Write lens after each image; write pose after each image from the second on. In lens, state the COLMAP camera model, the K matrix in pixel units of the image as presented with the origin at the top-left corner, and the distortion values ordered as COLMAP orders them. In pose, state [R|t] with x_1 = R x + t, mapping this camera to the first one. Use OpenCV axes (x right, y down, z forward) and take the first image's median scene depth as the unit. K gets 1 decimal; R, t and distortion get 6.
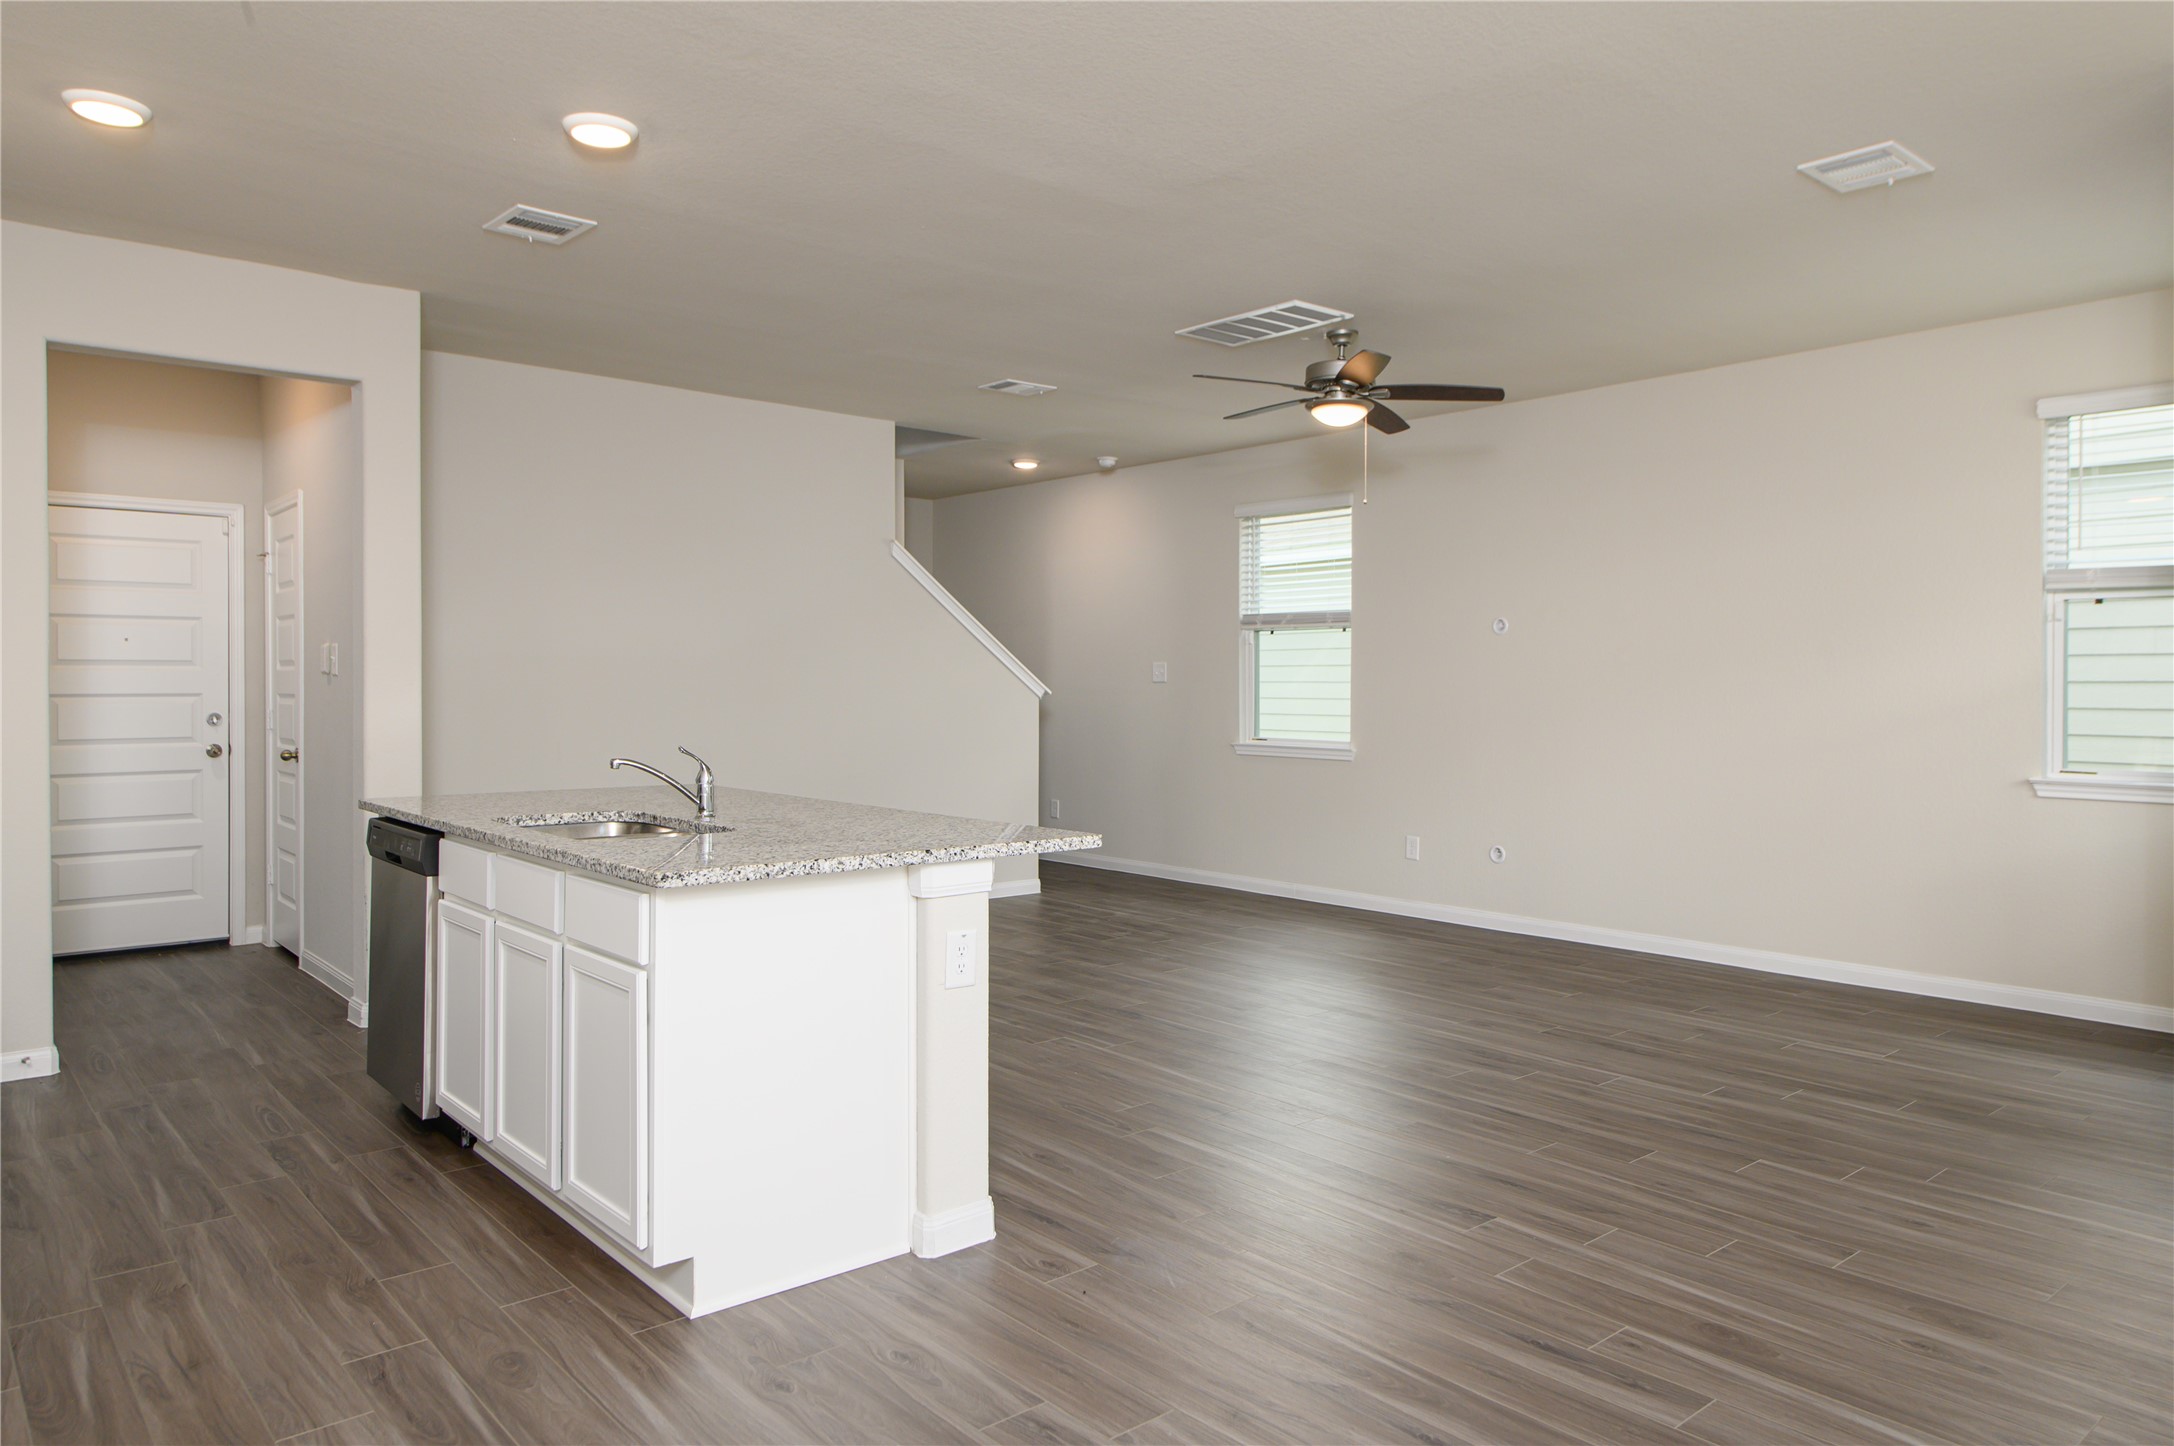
lens RADIAL K [[1420.9, 0, 1087.5], [0, 1420.9, 713.5], [0, 0, 1]] dist [0.029769, -0.017431]
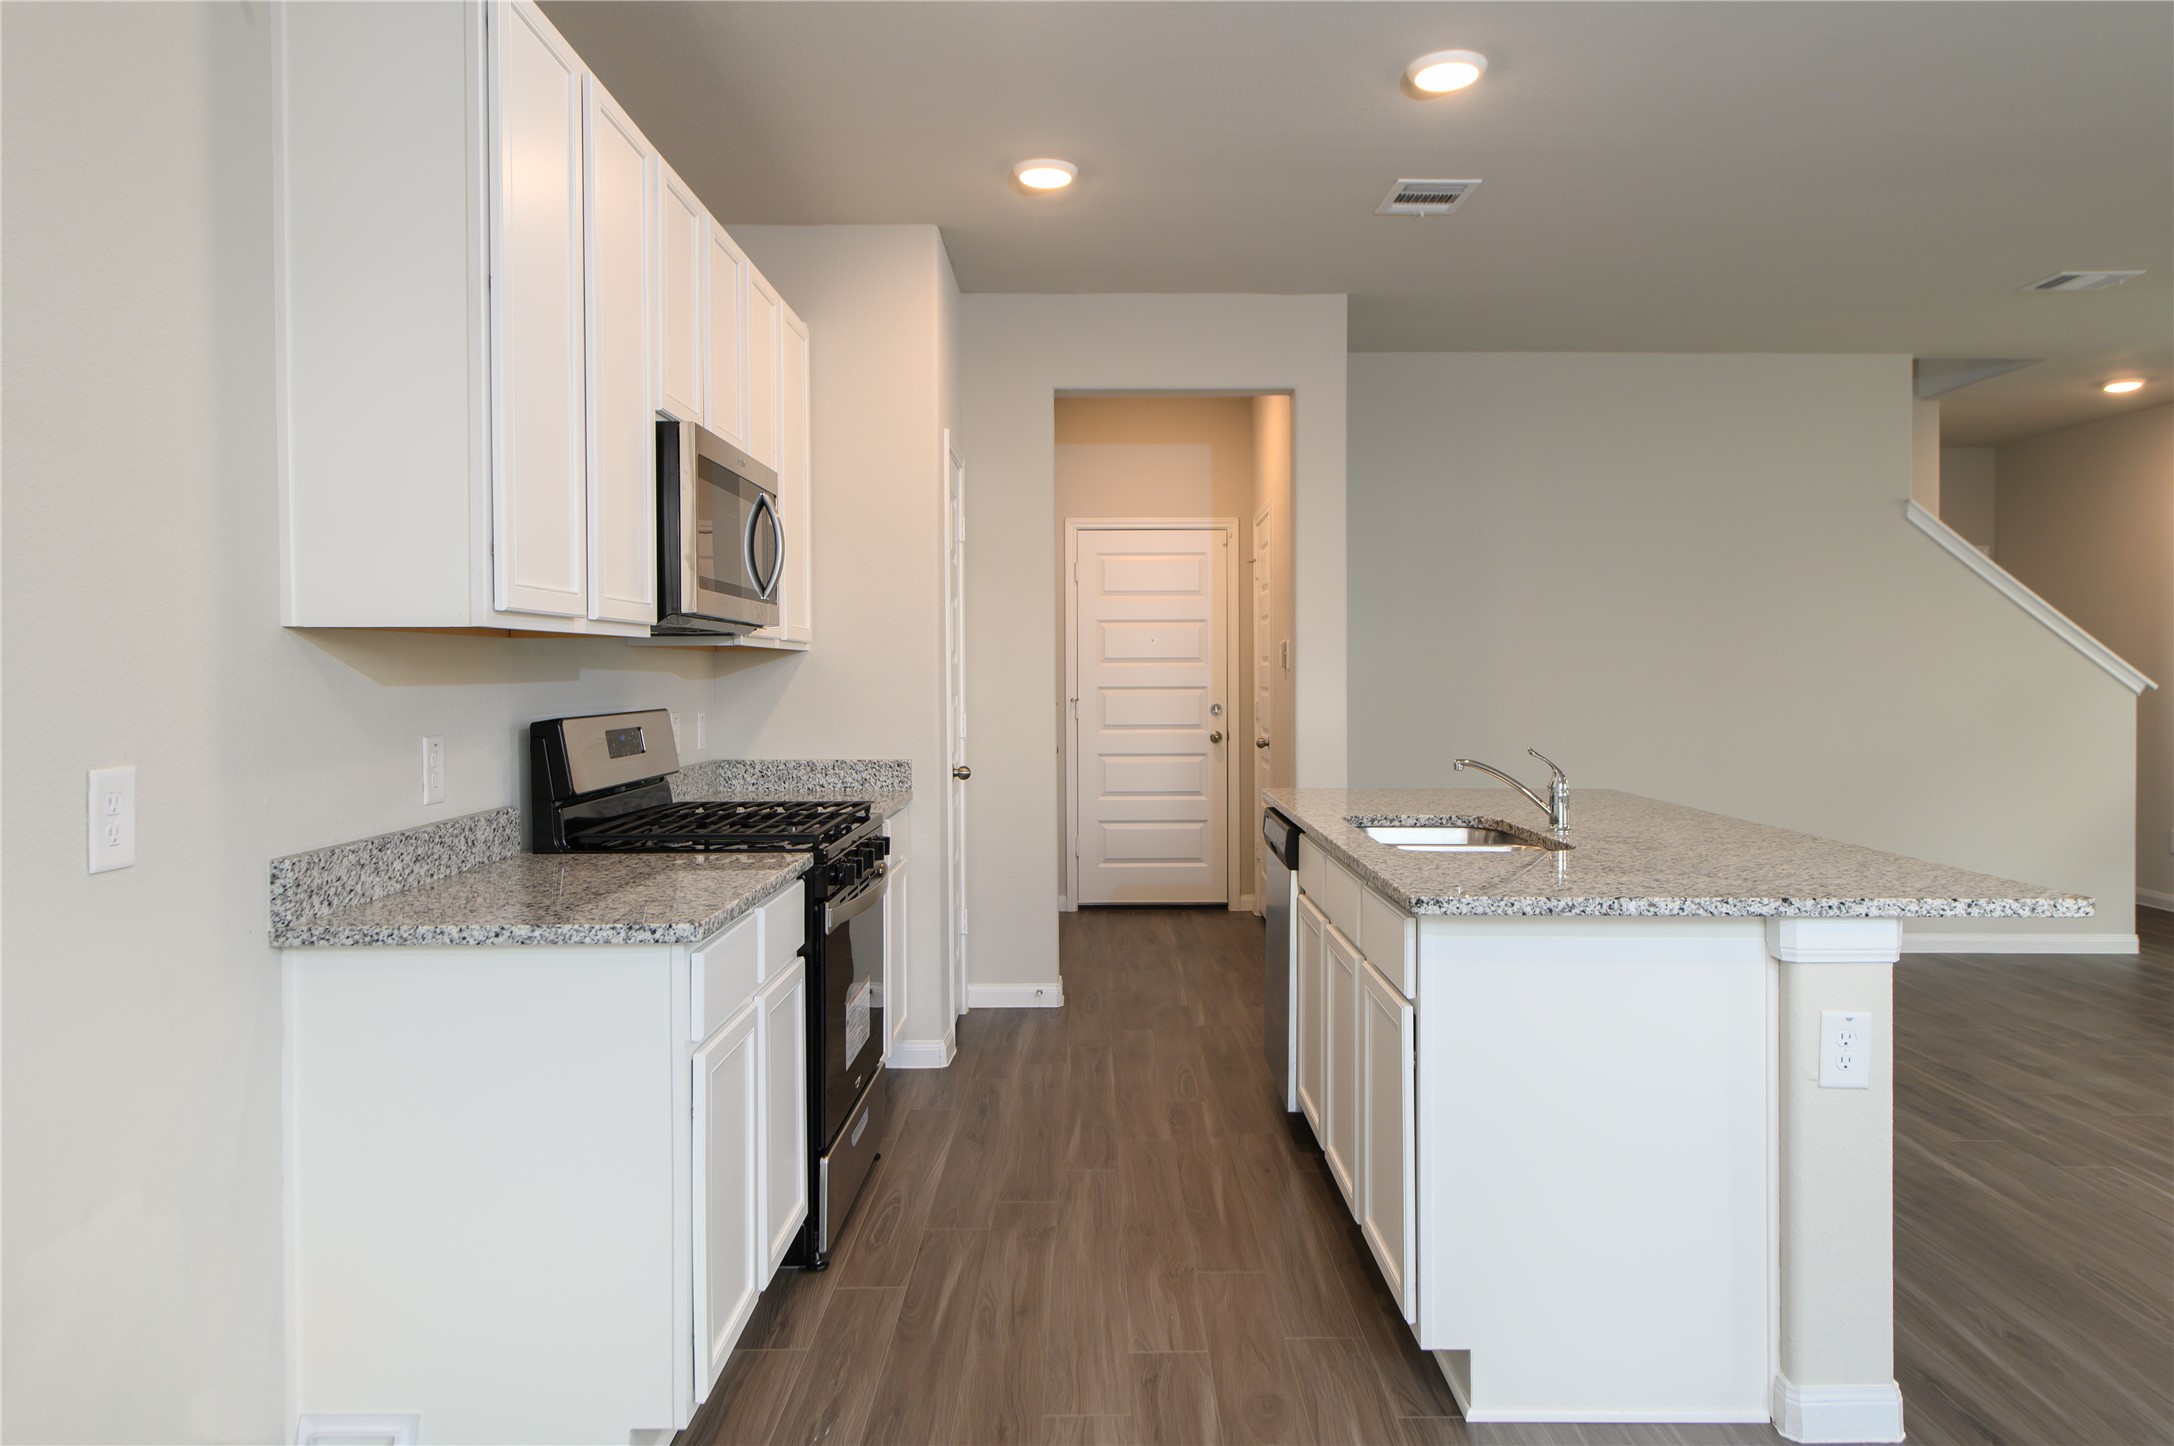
lens RADIAL K [[1420.9, 0, 1090.7], [0, 1420.9, 703.4], [0, 0, 1]] dist [0.029769, -0.017431]
pose [[0.766403, 0.009387, -0.642291, 0.073717], [-0.010972, 0.999939, 0.001522, -0.002832], [0.642266, 0.005881, 0.766459, 0.154366]]
